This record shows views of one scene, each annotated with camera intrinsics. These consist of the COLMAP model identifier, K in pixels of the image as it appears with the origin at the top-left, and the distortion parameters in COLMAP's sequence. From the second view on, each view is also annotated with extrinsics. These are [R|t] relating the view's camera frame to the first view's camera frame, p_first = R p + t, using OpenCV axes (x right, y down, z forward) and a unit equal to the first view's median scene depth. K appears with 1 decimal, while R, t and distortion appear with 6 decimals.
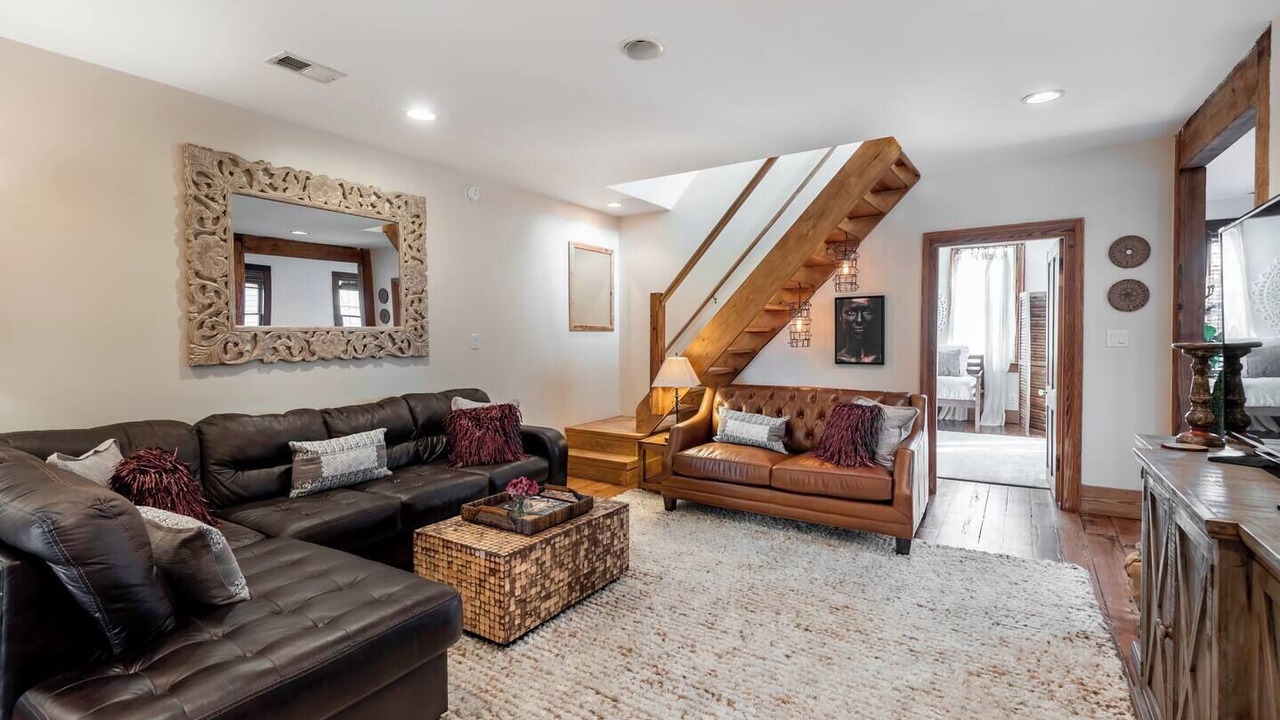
lens RADIAL K [[581.6, 0, 643.5], [0, 581.6, 345.5], [0, 0, 1]] dist [0.039927, -0.023189]
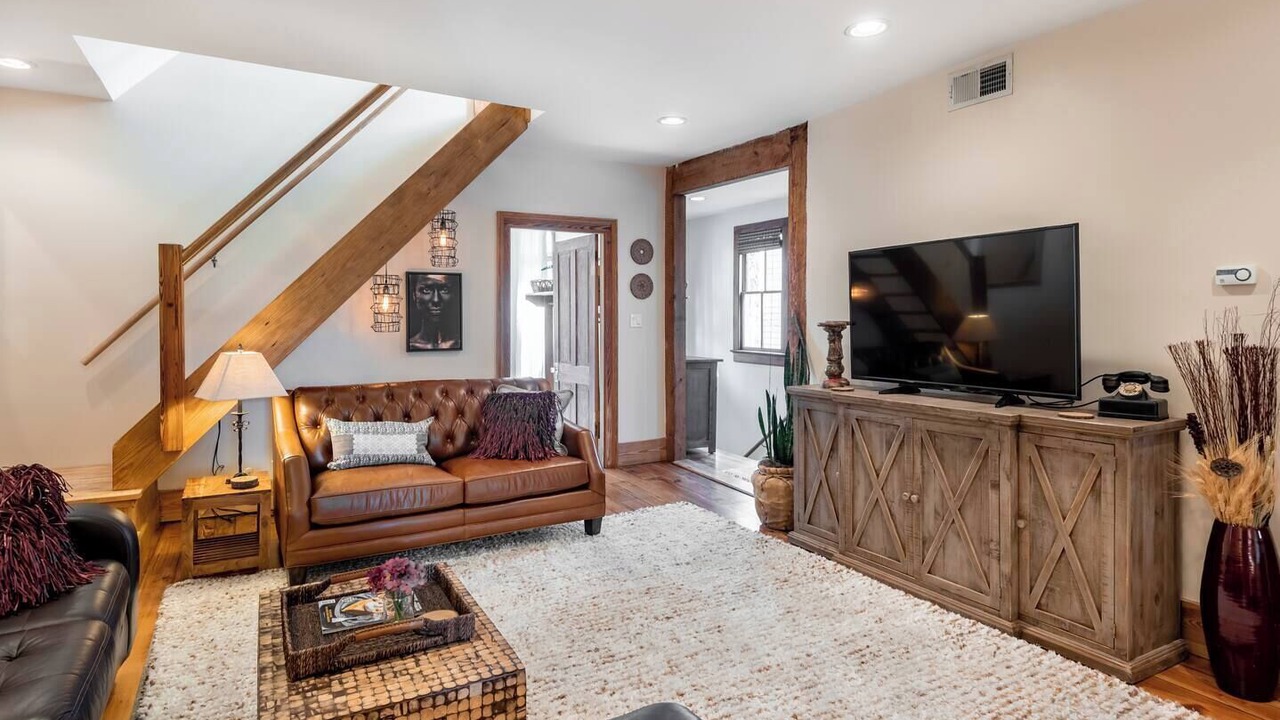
lens RADIAL K [[695.9, 0, 636.1], [0, 695.9, 324.7], [0, 0, 1]] dist [0.023780, -0.000656]
pose [[0.467589, -0.007031, 0.883918, -0.471139], [0.013936, 0.999903, 0.000582, -0.003784], [-0.883836, 0.012047, 0.467642, 0.302651]]
